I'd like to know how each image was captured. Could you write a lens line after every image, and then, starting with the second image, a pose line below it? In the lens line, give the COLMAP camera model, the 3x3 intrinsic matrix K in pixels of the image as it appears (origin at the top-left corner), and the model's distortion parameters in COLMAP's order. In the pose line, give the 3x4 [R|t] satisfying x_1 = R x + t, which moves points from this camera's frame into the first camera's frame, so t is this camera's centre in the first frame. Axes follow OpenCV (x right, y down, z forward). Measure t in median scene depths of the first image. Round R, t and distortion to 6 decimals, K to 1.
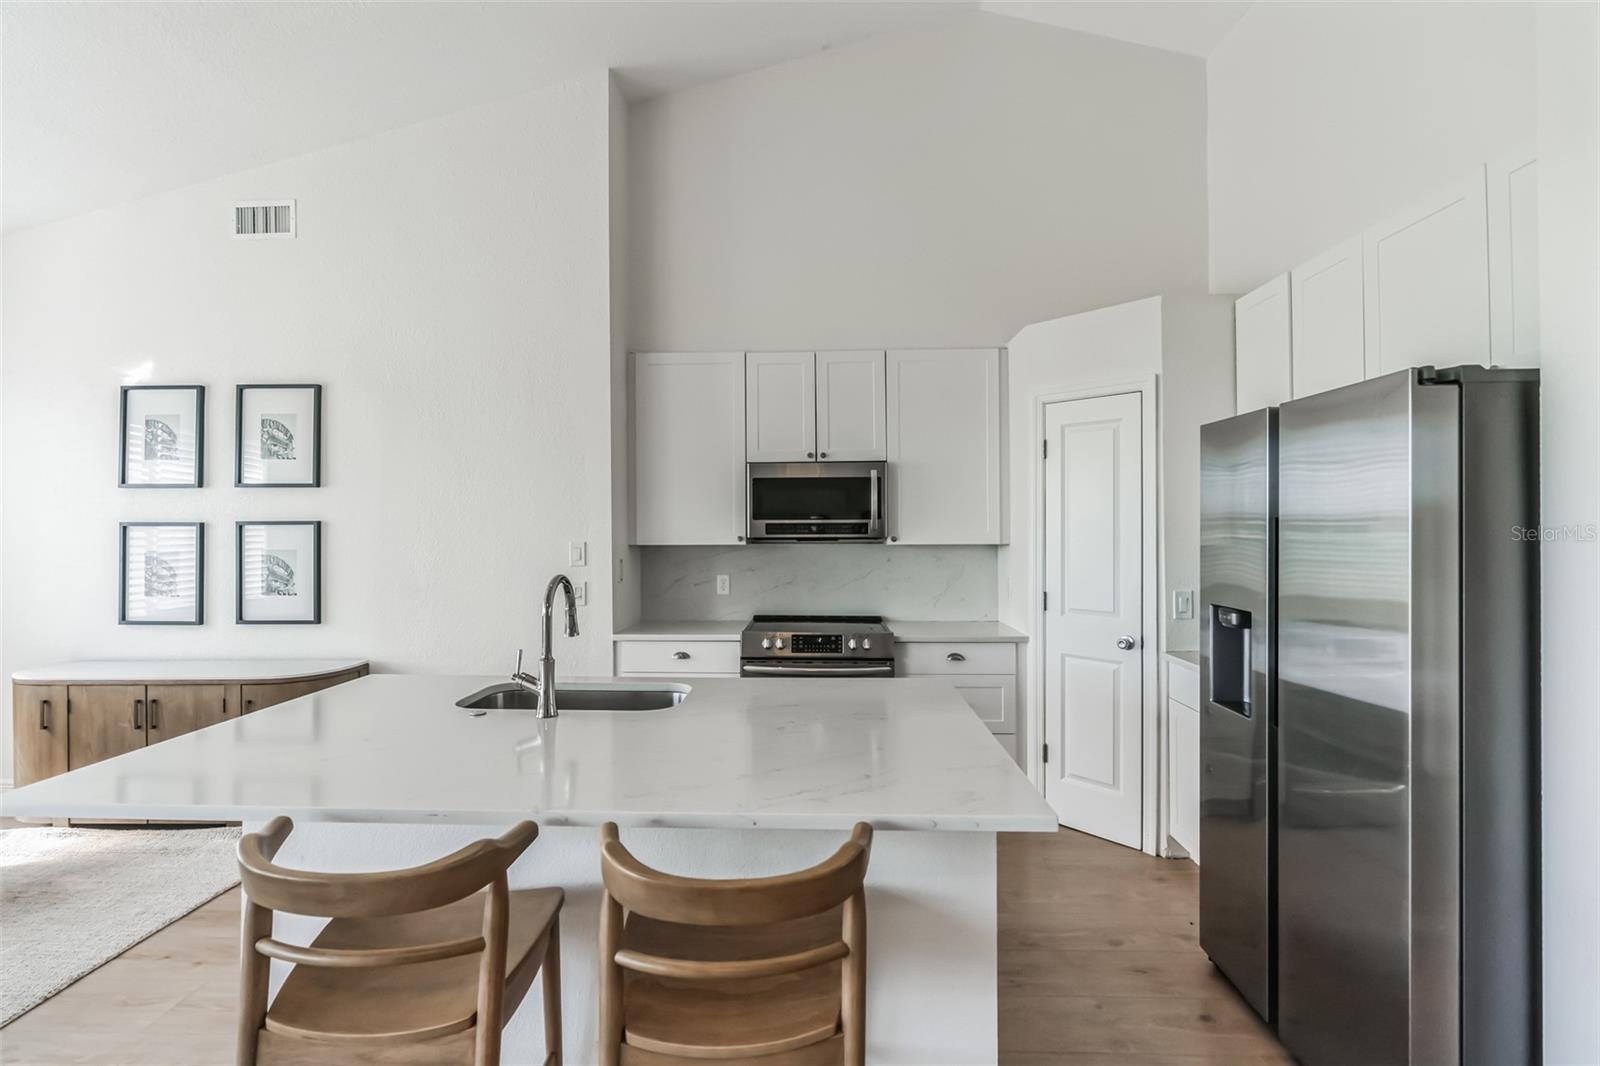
lens RADIAL K [[740.8, 0, 797.1], [0, 740.8, 536.2], [0, 0, 1]] dist [-0.010916, 0.009448]
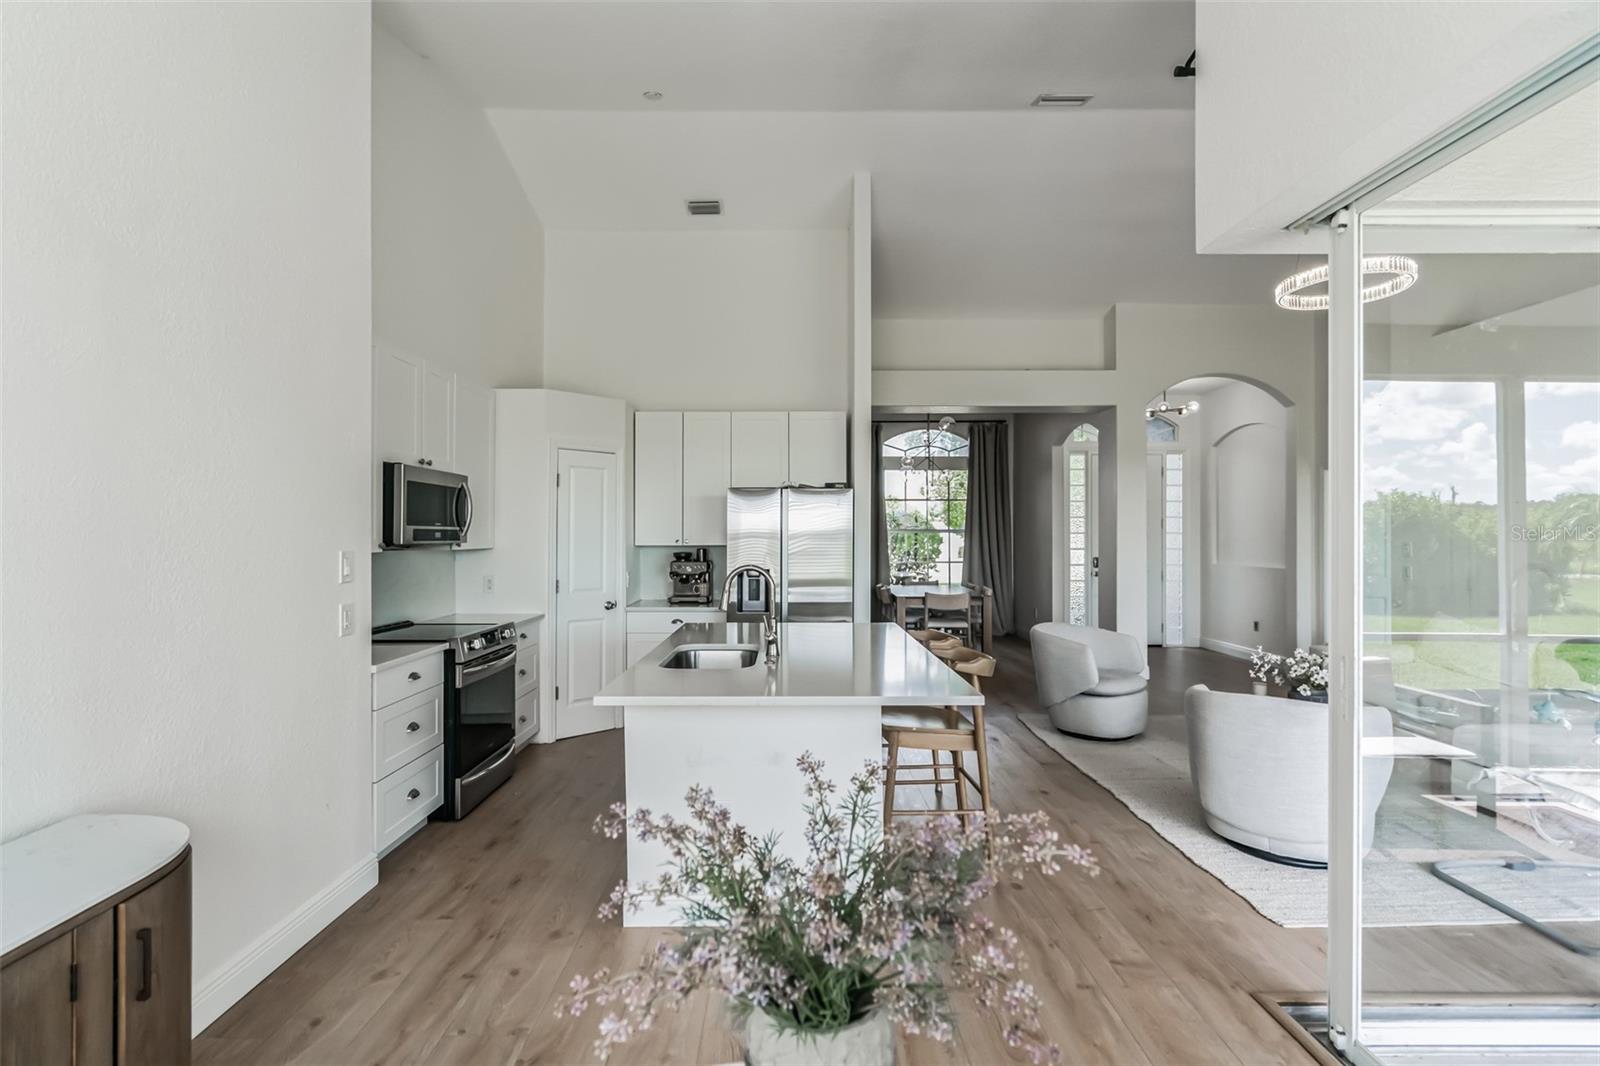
lens RADIAL K [[740.8, 0, 797.1], [0, 740.8, 536.2], [0, 0, 1]] dist [-0.010916, 0.009448]
pose [[-0.047600, 0.002394, 0.998864, -1.022178], [0.002373, 0.999995, -0.002284, -0.005193], [-0.998864, 0.002262, -0.047605, 0.550545]]
